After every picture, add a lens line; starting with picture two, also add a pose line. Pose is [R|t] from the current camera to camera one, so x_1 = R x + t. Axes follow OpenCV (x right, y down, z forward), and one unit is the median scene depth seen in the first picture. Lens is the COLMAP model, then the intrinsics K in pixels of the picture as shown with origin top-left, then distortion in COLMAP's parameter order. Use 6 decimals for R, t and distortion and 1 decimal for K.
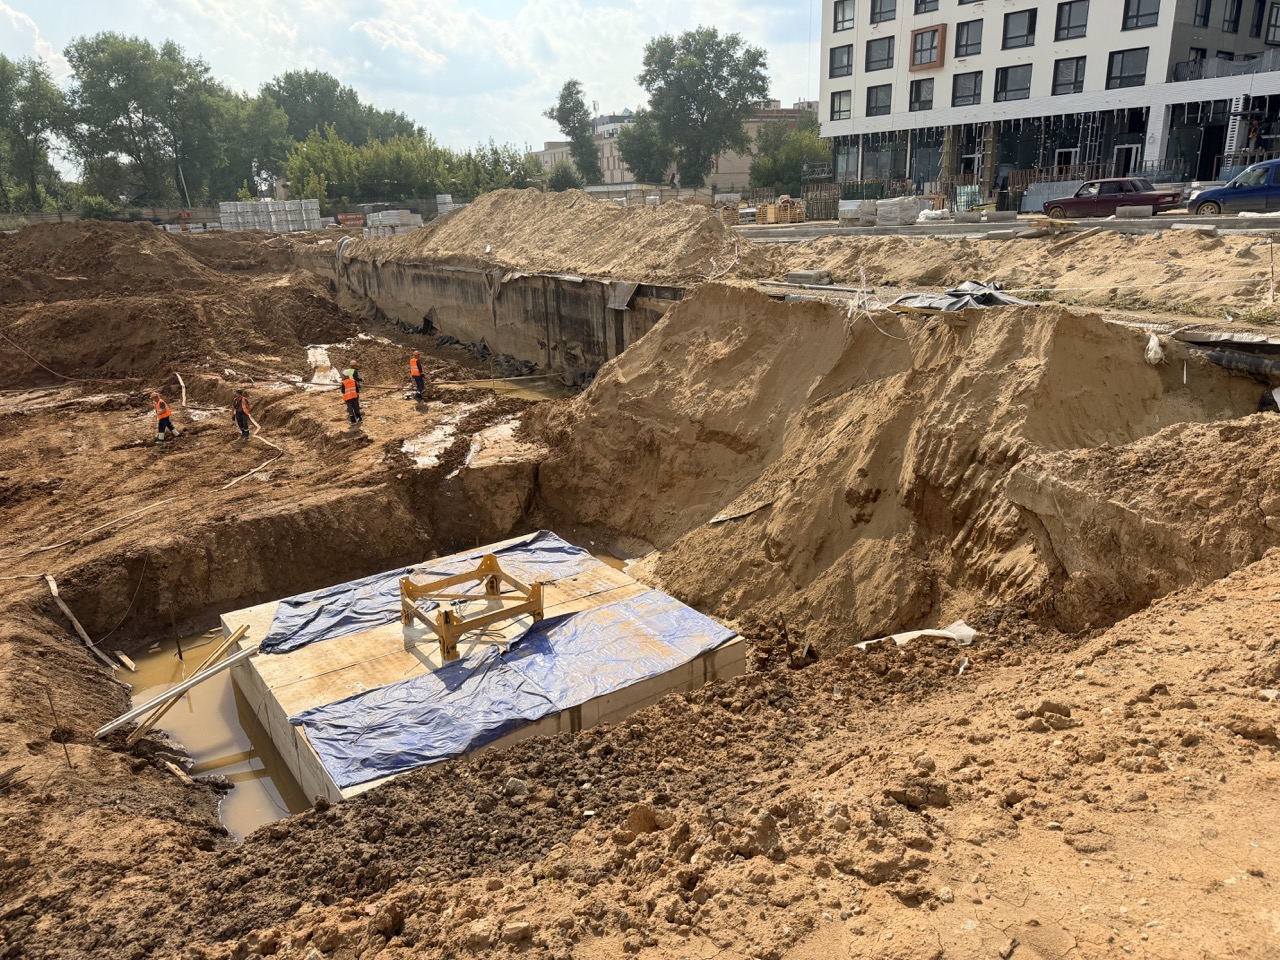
lens RADIAL K [[905.2, 0, 640.0], [0, 905.2, 480.0], [0, 0, 1]] dist [0.045634, -0.047770]
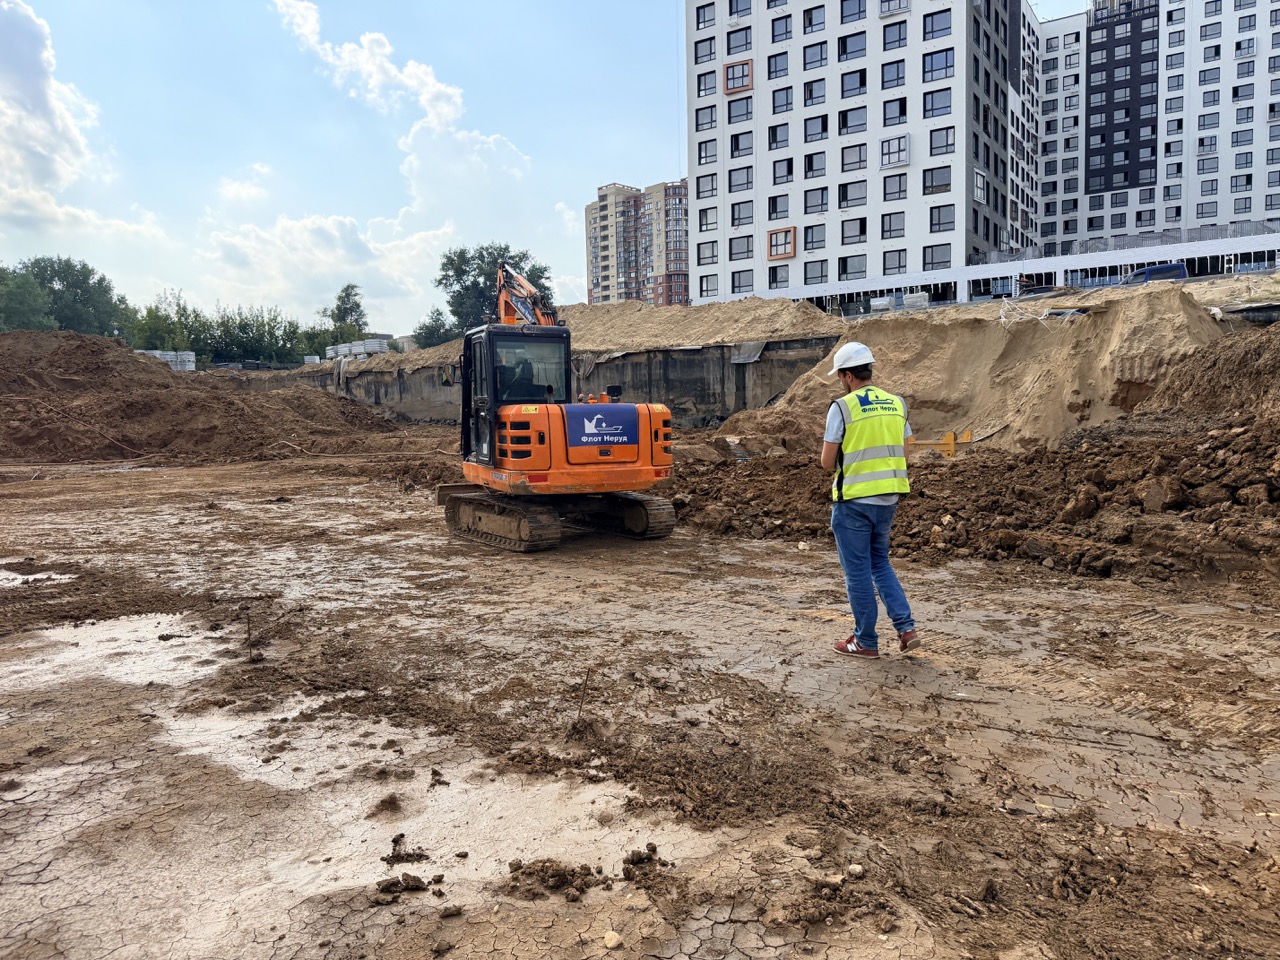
lens RADIAL K [[912.9, 0, 640.0], [0, 912.9, 480.0], [0, 0, 1]] dist [0.097393, -0.120054]
pose [[0.935955, -0.013656, 0.351856, -0.363261], [0.099947, 0.968452, -0.228278, 0.151225], [-0.337638, 0.248825, 0.907792, -0.066158]]
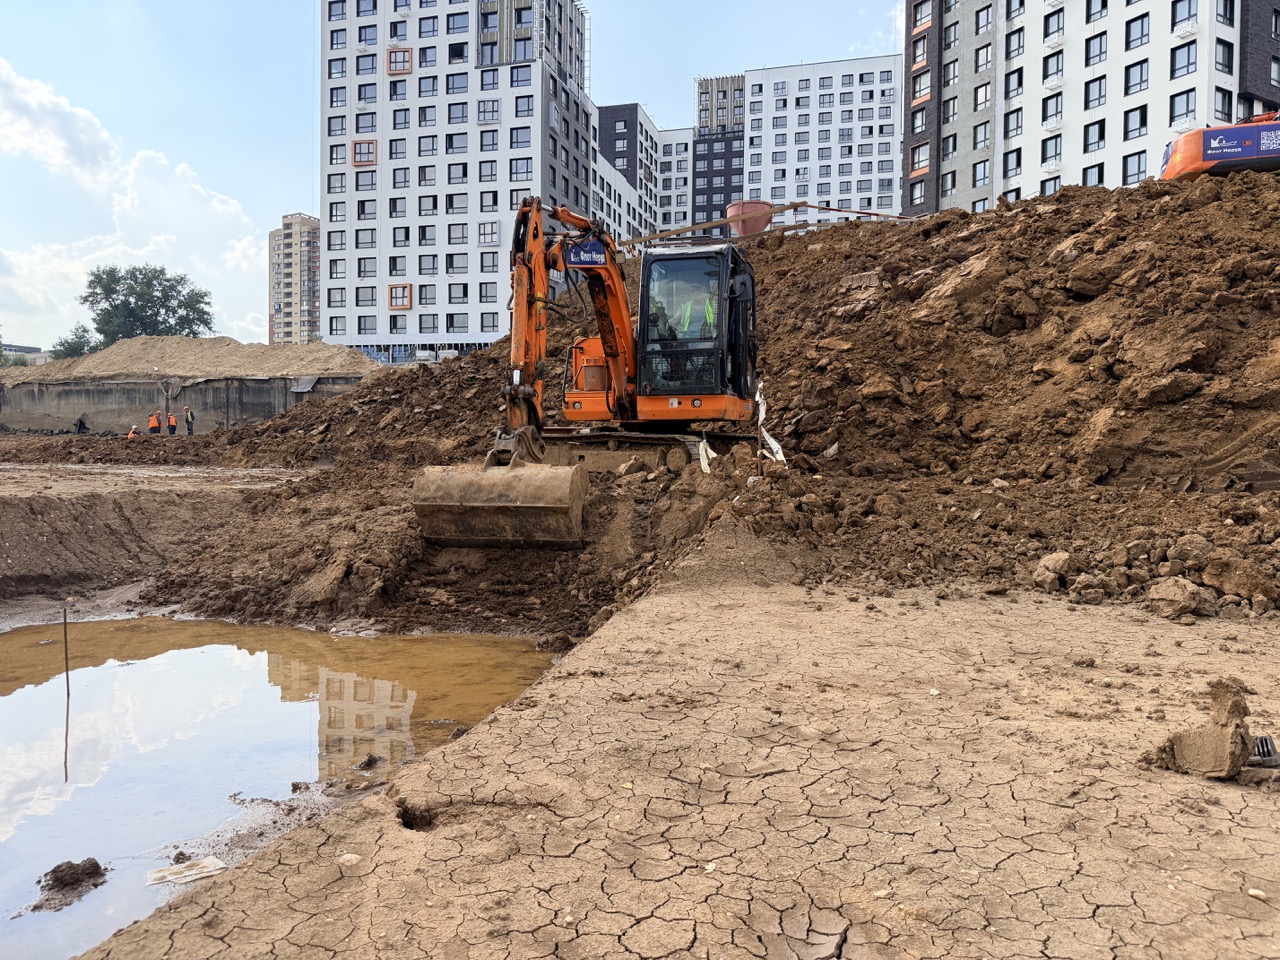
lens RADIAL K [[951.1, 0, 640.0], [0, 951.1, 480.0], [0, 0, 1]] dist [0.080623, -0.126914]
pose [[0.796020, 0.030555, 0.604498, -0.343726], [0.144452, 0.960275, -0.238757, 0.282052], [-0.587780, 0.277376, 0.759985, -0.402709]]
